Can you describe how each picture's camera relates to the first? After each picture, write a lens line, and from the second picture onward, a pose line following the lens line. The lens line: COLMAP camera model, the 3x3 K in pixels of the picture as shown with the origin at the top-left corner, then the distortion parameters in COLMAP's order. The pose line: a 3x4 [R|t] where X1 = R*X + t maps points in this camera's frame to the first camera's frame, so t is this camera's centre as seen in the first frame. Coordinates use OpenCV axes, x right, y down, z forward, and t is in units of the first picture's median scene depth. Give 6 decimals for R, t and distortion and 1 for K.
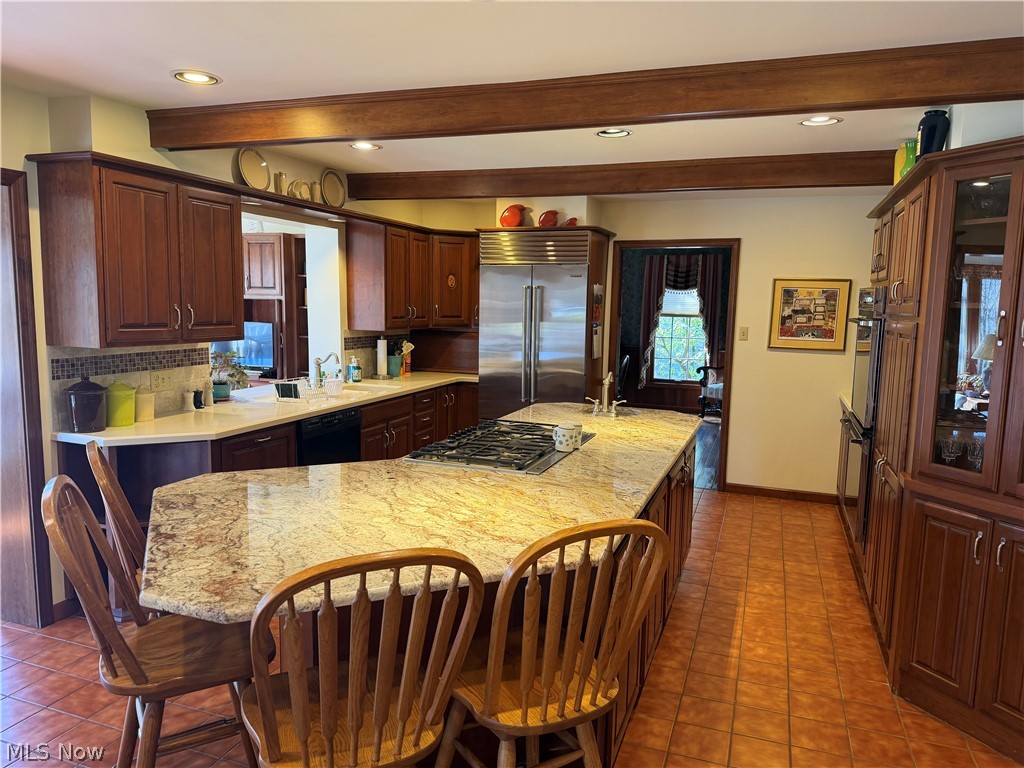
lens RADIAL K [[723.3, 0, 514.1], [0, 723.3, 388.4], [0, 0, 1]] dist [0.035613, -0.013021]
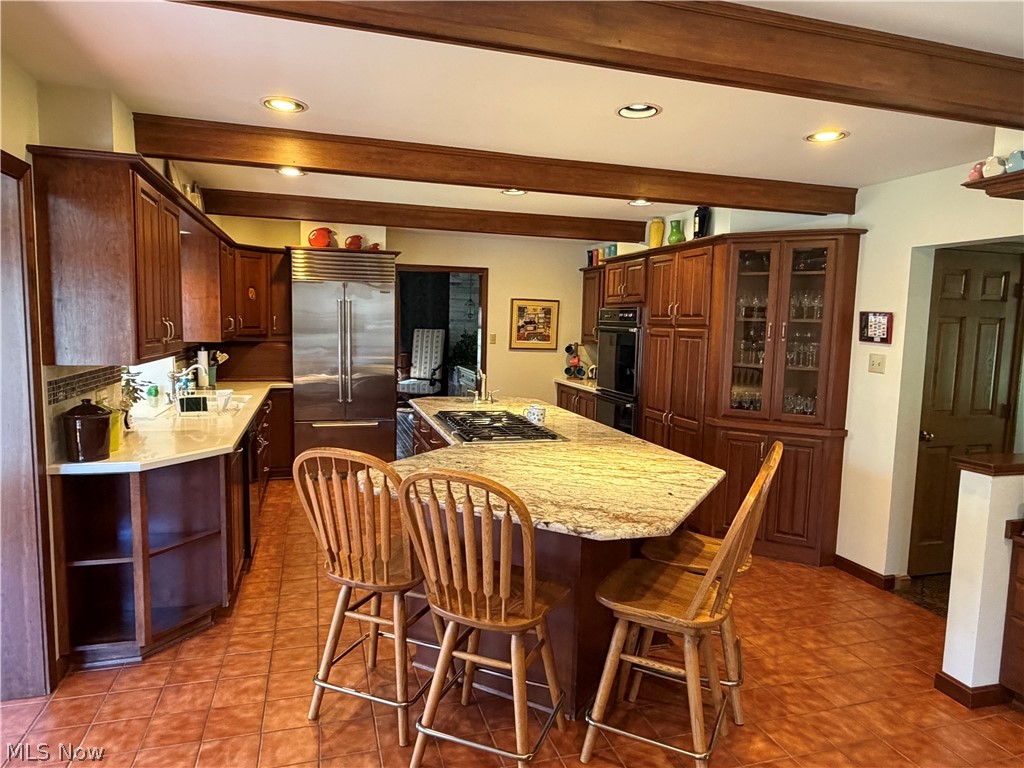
lens RADIAL K [[642.7, 0, 506.4], [0, 642.7, 384.4], [0, 0, 1]] dist [0.031399, 0.004569]
pose [[0.805281, -0.059691, 0.589881, -0.558932], [0.063561, 0.997877, 0.014205, -0.010683], [-0.589477, 0.026054, 0.807365, 0.045555]]
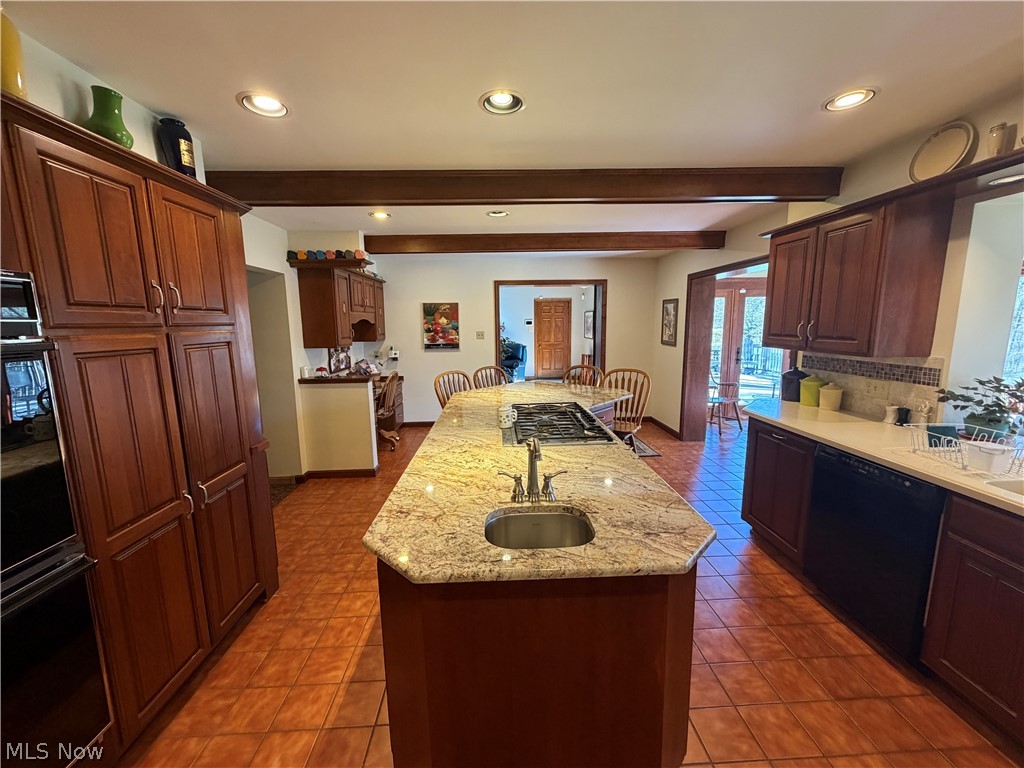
lens RADIAL K [[408.6, 0, 508.8], [0, 408.6, 386.2], [0, 0, 1]] dist [-0.000344, 0.000136]
pose [[-0.926769, 0.052387, -0.371960, 0.290482], [-0.049366, 0.964652, 0.258862, -0.153247], [0.372373, 0.258268, -0.891424, 1.373364]]
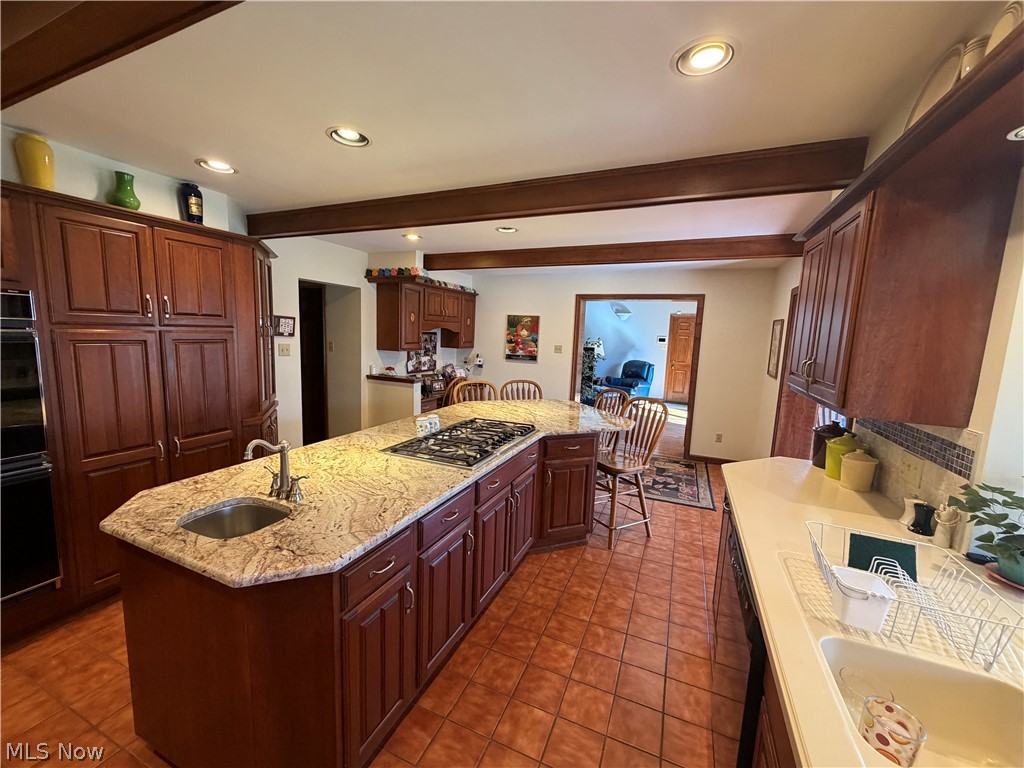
lens RADIAL K [[408.6, 0, 508.1], [0, 408.6, 384.6], [0, 0, 1]] dist [-0.000344, 0.000136]
pose [[-0.996403, -0.062932, 0.056755, -0.096912], [-0.046810, 0.967000, 0.250439, -0.178989], [-0.070643, 0.246882, -0.966467, 1.426240]]
